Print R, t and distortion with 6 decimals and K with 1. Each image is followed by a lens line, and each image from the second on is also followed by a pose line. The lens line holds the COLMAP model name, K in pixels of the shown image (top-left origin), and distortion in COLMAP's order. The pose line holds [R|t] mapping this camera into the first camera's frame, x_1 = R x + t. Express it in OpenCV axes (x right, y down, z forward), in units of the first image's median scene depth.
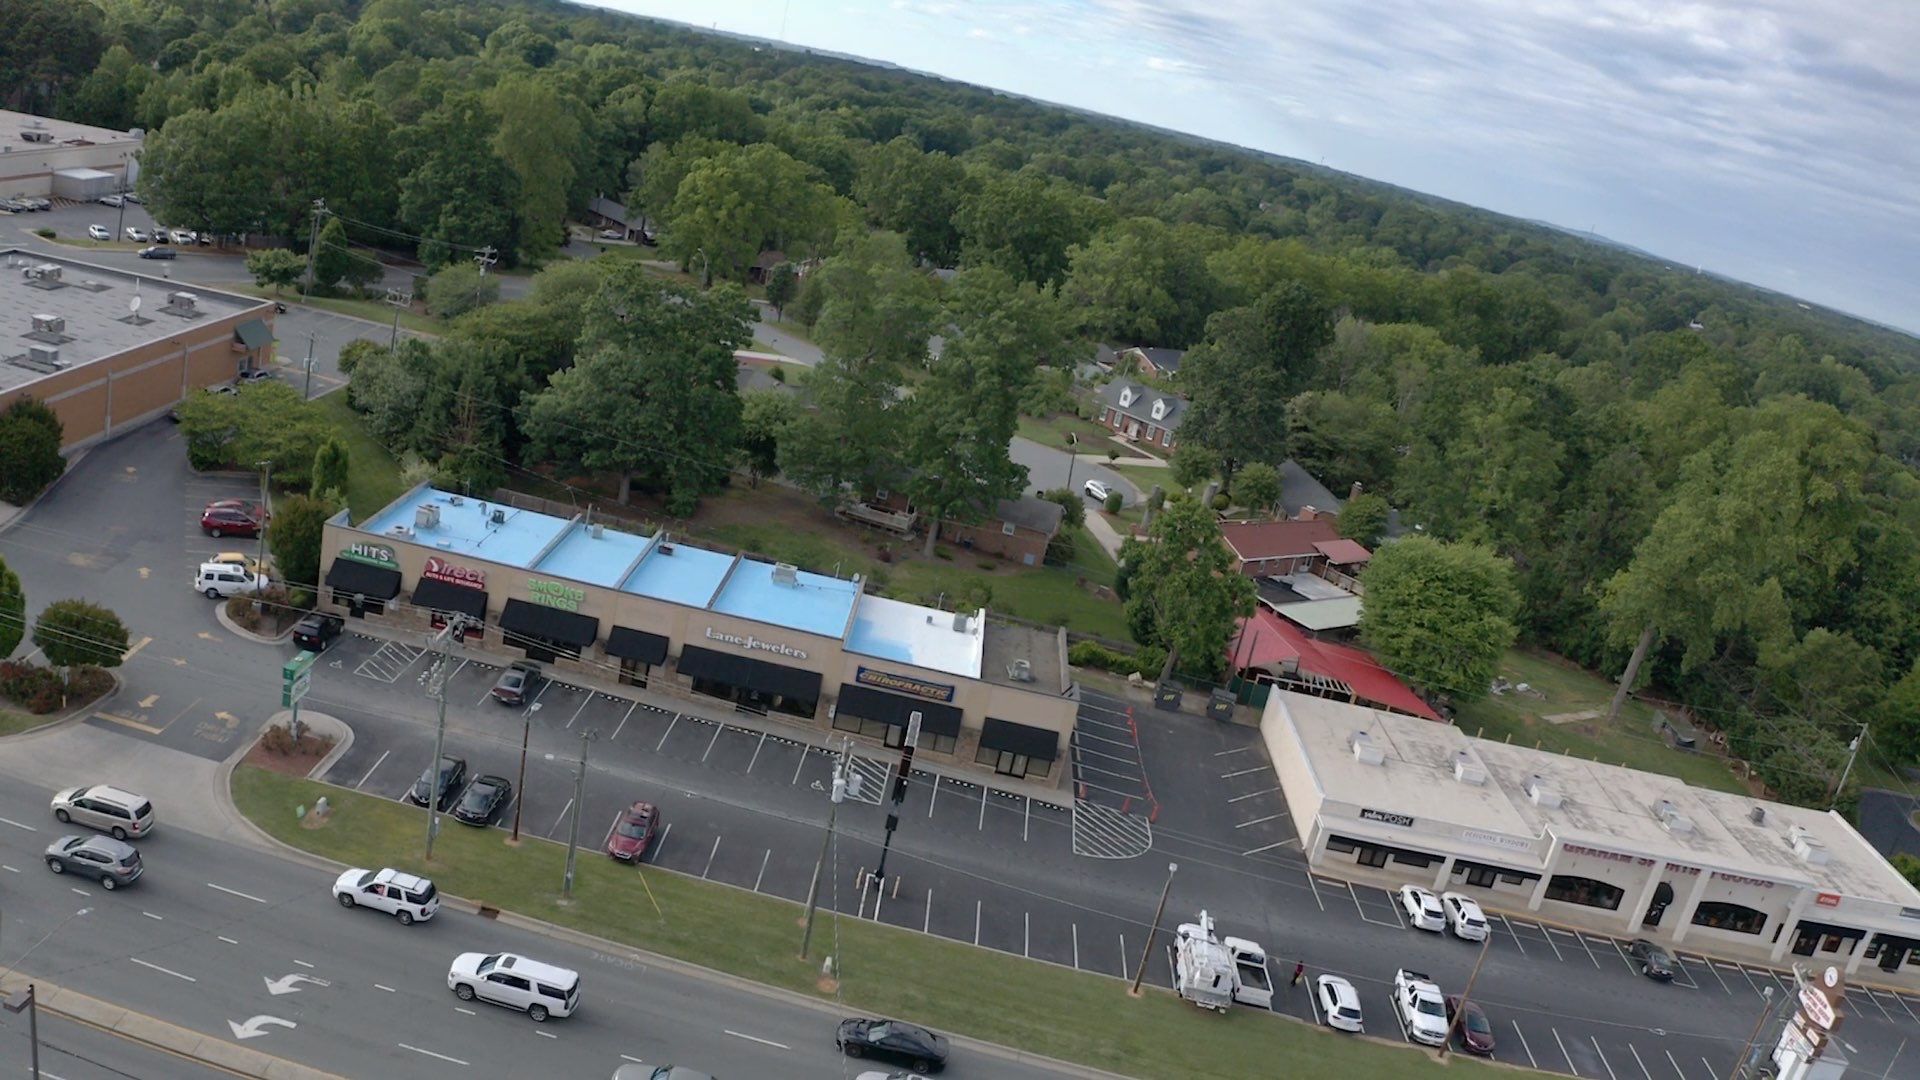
lens RADIAL K [[1524.4, 0, 968.5], [0, 1524.4, 531.8], [0, 0, 1]] dist [-0.196202, 0.023828]
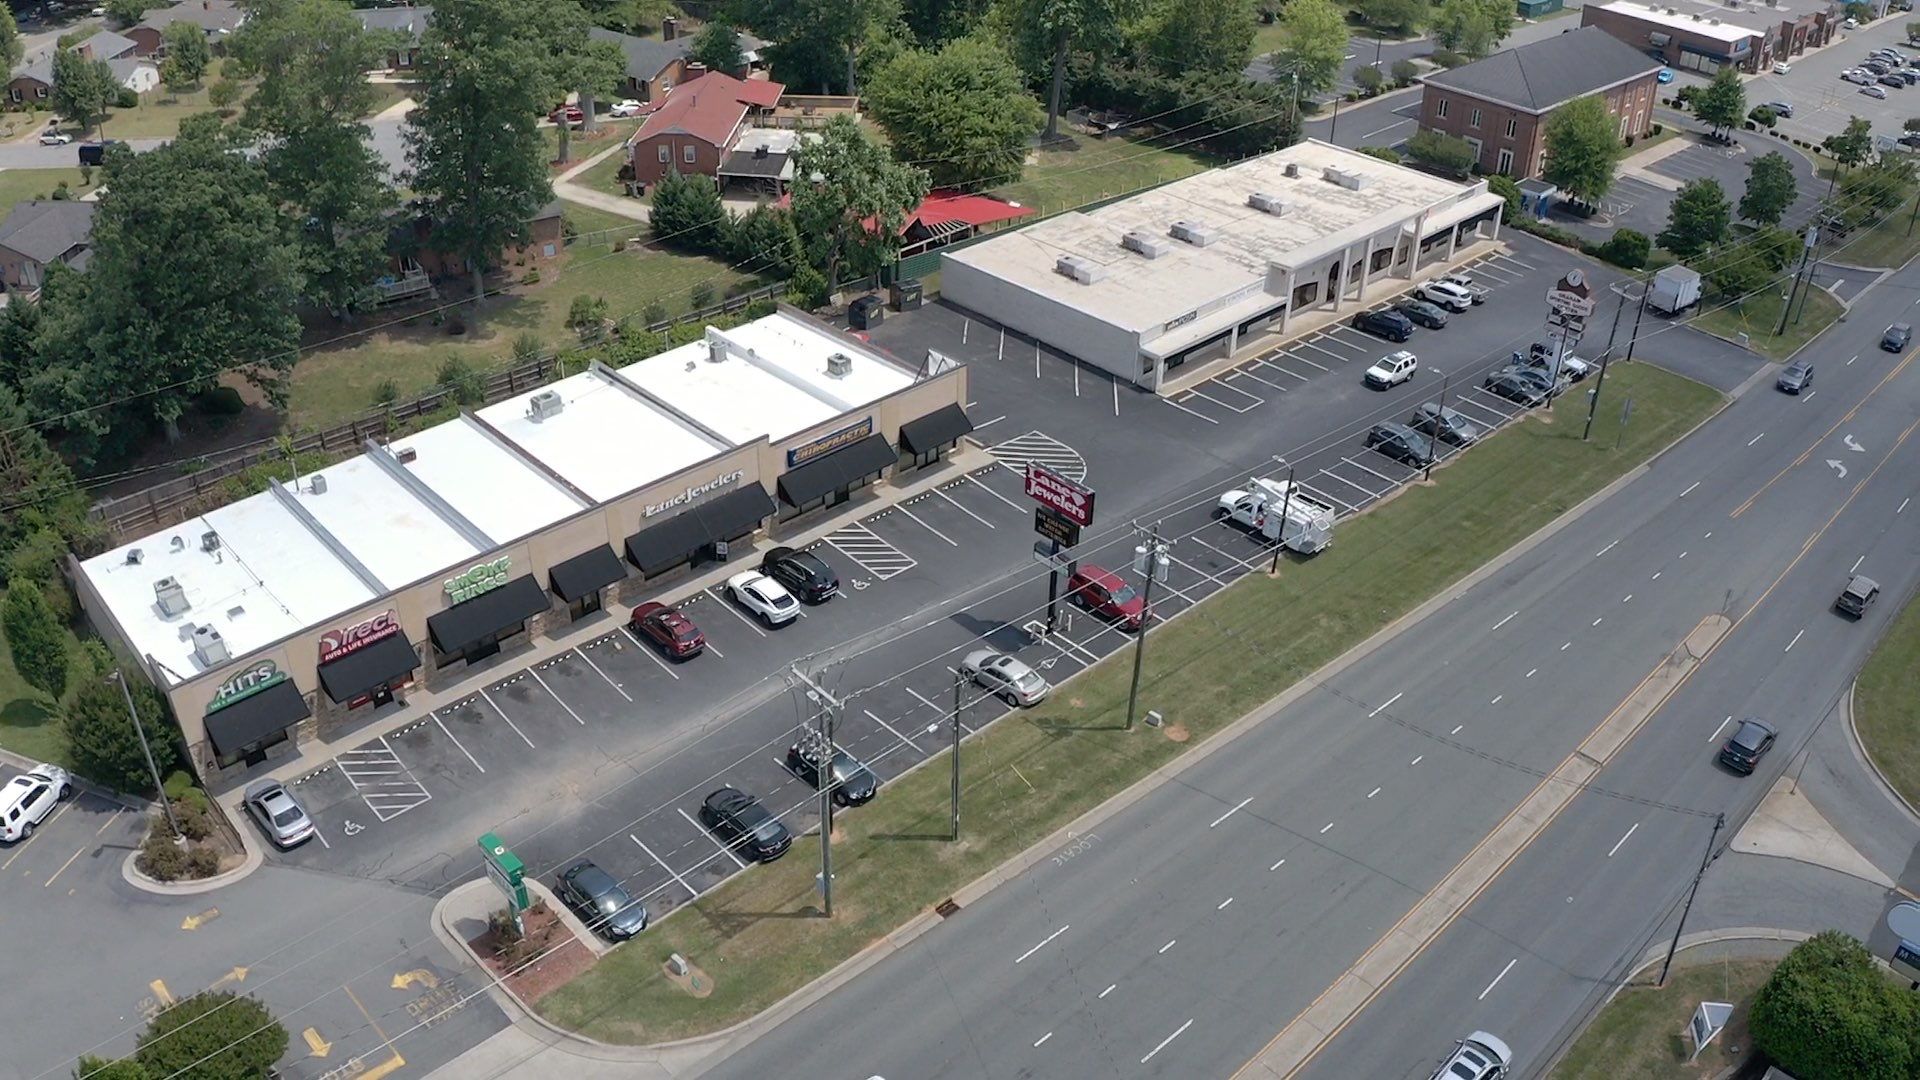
lens RADIAL K [[1524.4, 0, 970.9], [0, 1524.4, 526.9], [0, 0, 1]] dist [-0.196202, 0.023828]
pose [[0.679663, -0.545934, 0.489913, -0.390084], [0.330548, 0.824181, 0.459851, -0.212394], [-0.654825, -0.150604, 0.740623, 0.215075]]
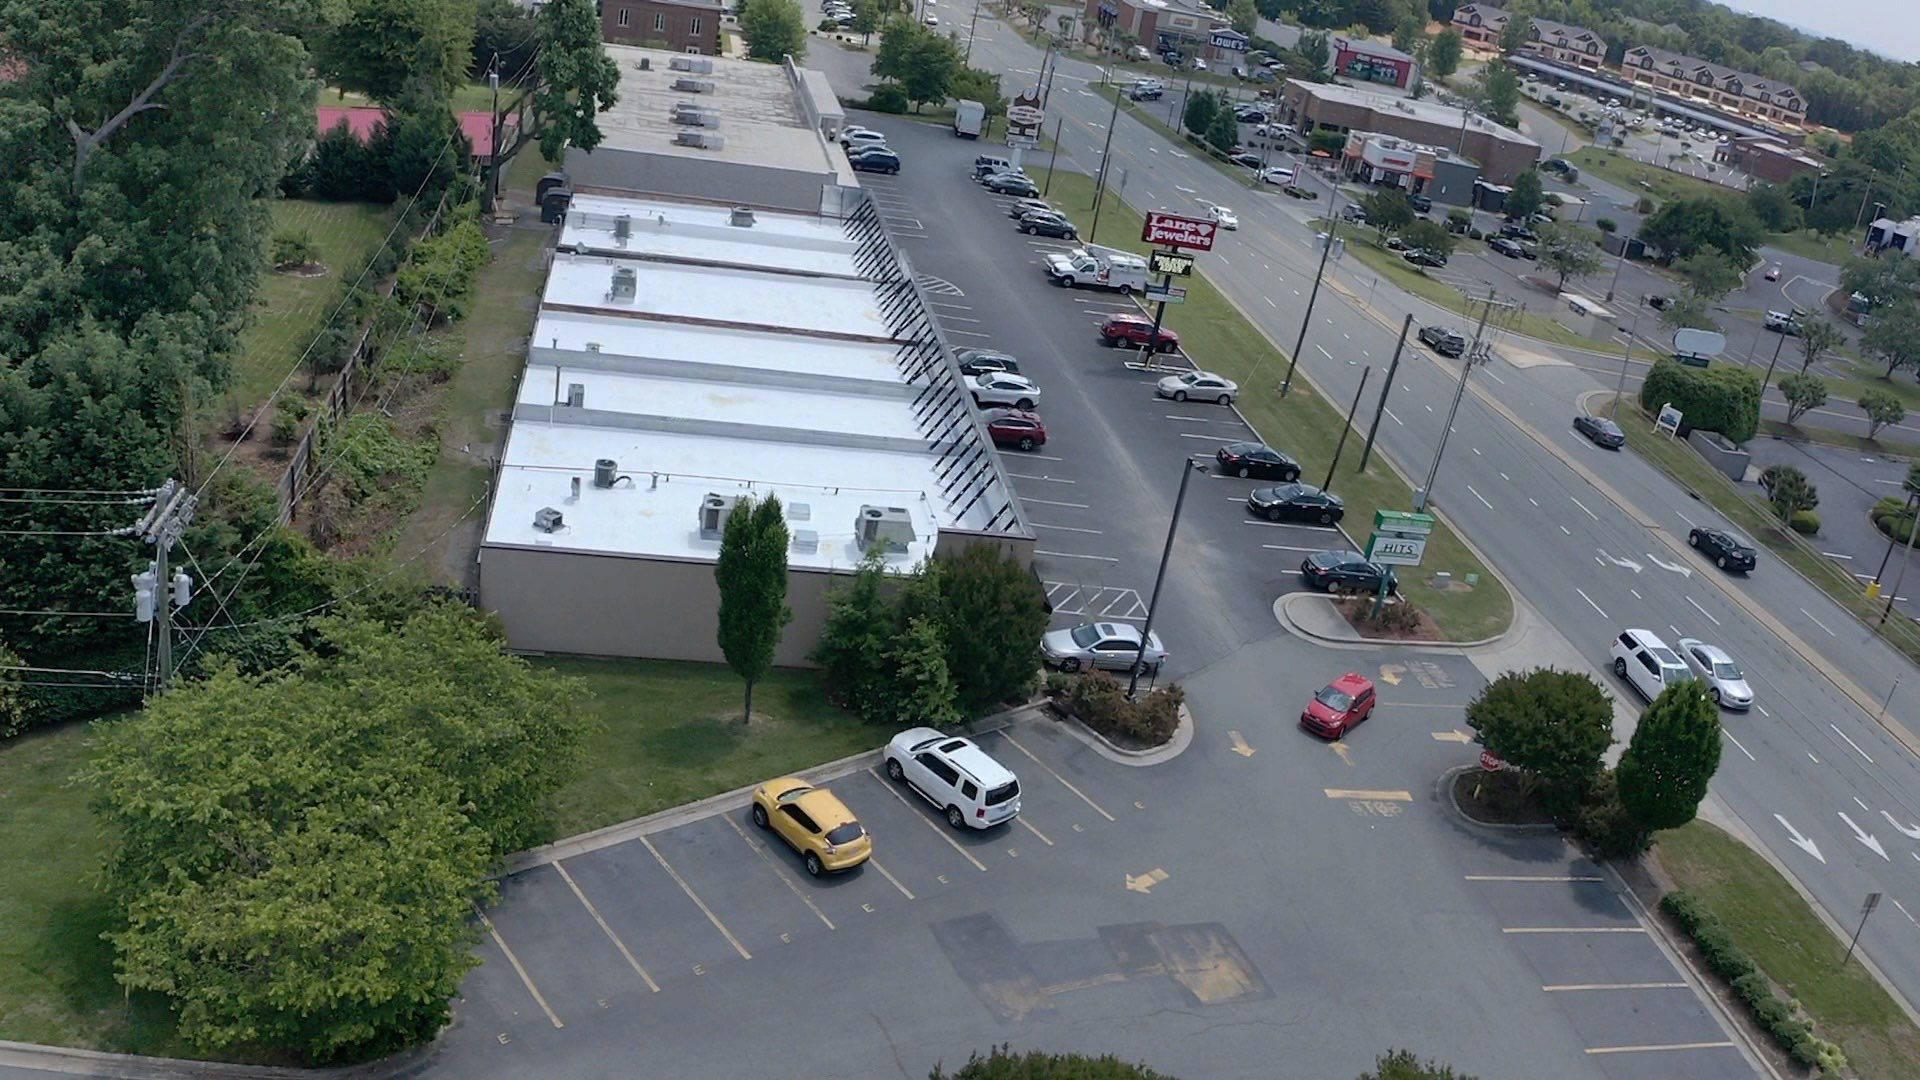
lens RADIAL K [[1524.4, 0, 975.5], [0, 1524.4, 535.3], [0, 0, 1]] dist [-0.196202, 0.023828]
pose [[-0.165222, -0.639493, 0.750833, -0.708948], [0.067966, 0.752104, 0.655531, -0.311235], [-0.983912, 0.159339, -0.080800, 0.884403]]
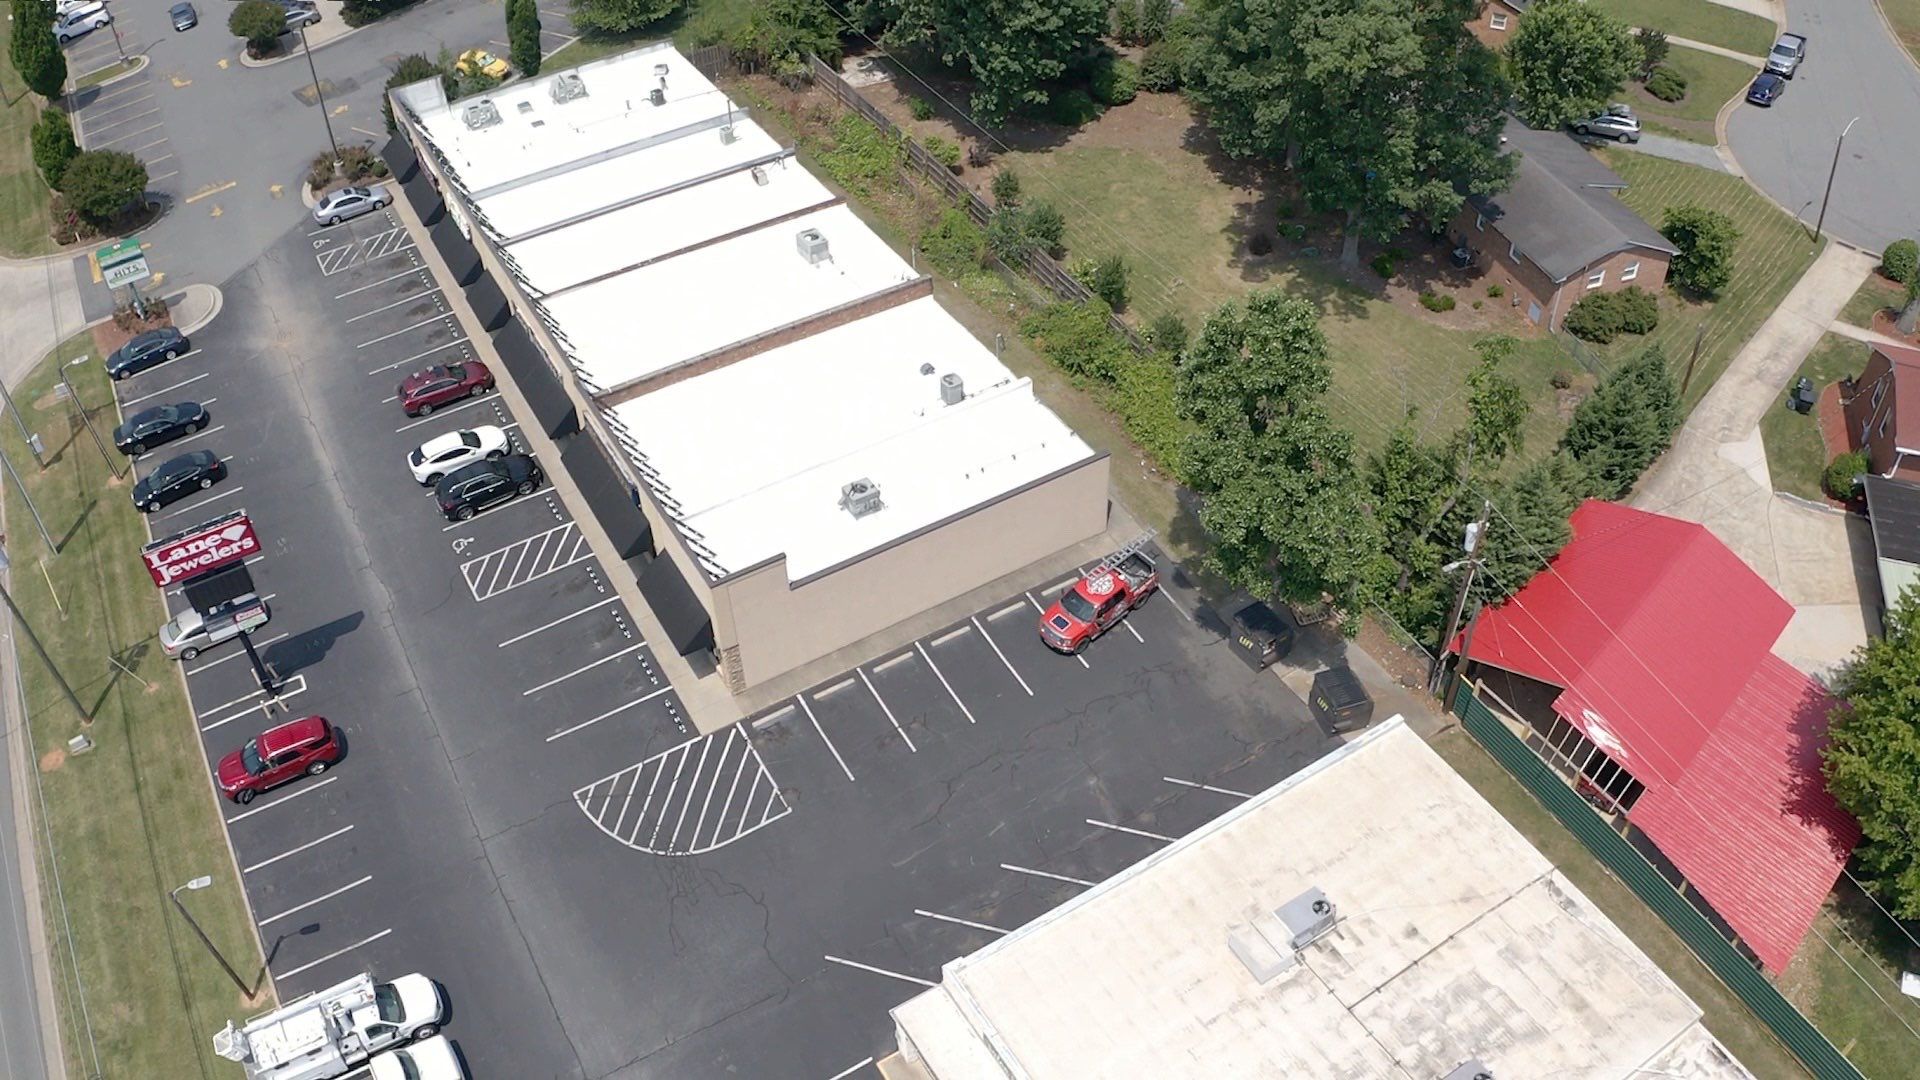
lens RADIAL K [[1524.4, 0, 968.1], [0, 1524.4, 526.7], [0, 0, 1]] dist [-0.196202, 0.023828]
pose [[0.530022, 0.390959, -0.752481, 0.481091], [-0.109691, 0.911531, 0.396332, -0.134847], [0.840859, -0.127524, 0.526016, 0.650571]]
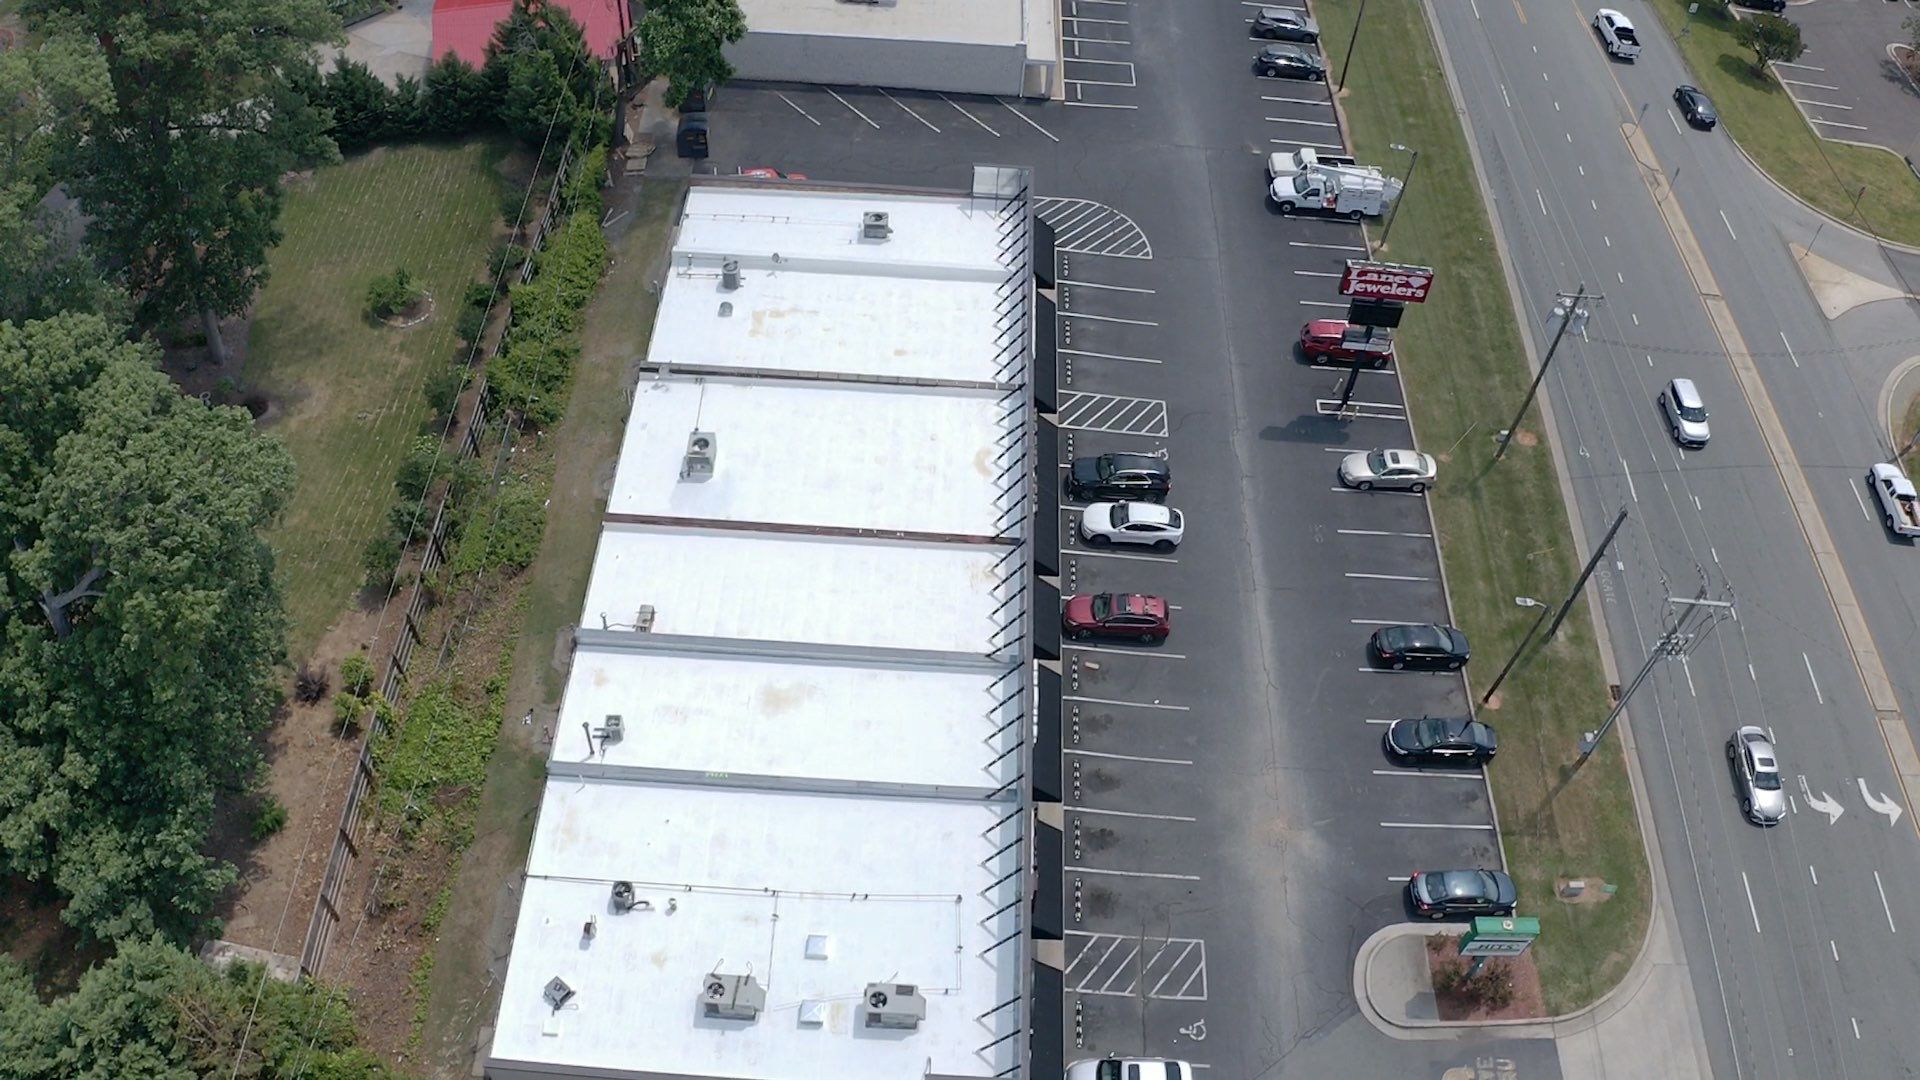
lens RADIAL K [[1524.4, 0, 975.6], [0, 1524.4, 527.4], [0, 0, 1]] dist [-0.196202, 0.023828]
pose [[0.005993, -0.890364, 0.455209, -0.415530], [0.226930, 0.444552, 0.866531, -0.454842], [-0.973893, 0.098108, 0.204714, 0.739566]]
